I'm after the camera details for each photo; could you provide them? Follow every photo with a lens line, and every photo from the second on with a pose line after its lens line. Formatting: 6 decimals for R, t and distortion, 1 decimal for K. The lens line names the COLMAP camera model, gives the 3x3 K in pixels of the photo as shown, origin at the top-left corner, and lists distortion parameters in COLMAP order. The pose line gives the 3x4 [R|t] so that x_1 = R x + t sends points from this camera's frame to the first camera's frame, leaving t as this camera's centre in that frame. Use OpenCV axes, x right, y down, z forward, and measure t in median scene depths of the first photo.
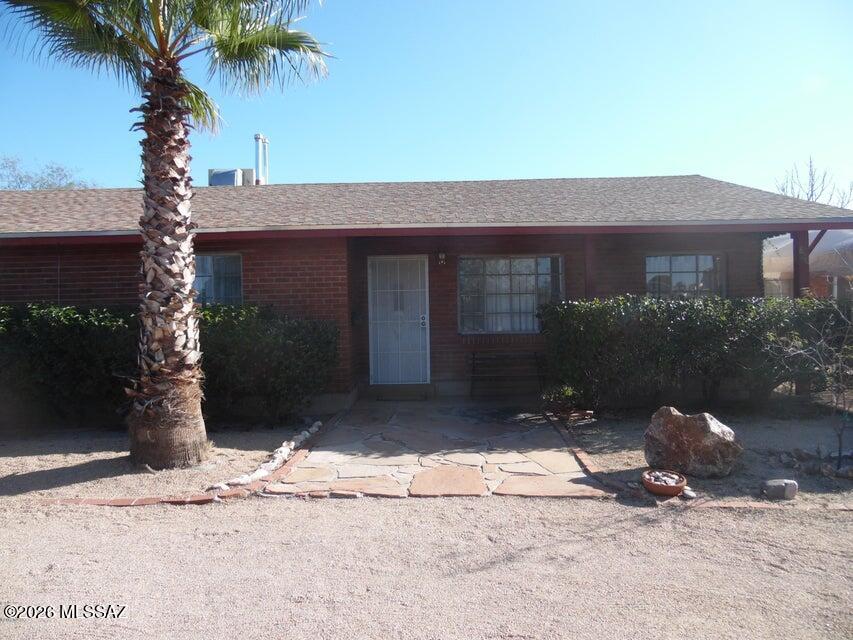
lens RADIAL K [[635.7, 0, 425.7], [0, 635.7, 317.5], [0, 0, 1]] dist [-0.012588, 0.022974]
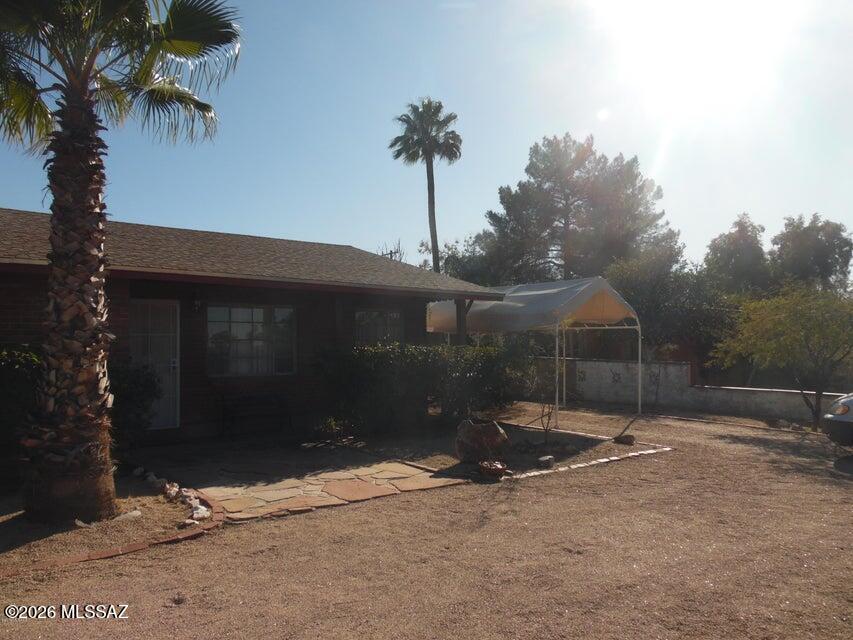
lens RADIAL K [[635.7, 0, 427.0], [0, 635.7, 321.2], [0, 0, 1]] dist [-0.012588, 0.022974]
pose [[0.752433, 0.035804, 0.657695, -0.717551], [0.009987, 0.997787, -0.065743, 0.012217], [-0.658594, 0.056035, 0.750410, -0.040263]]
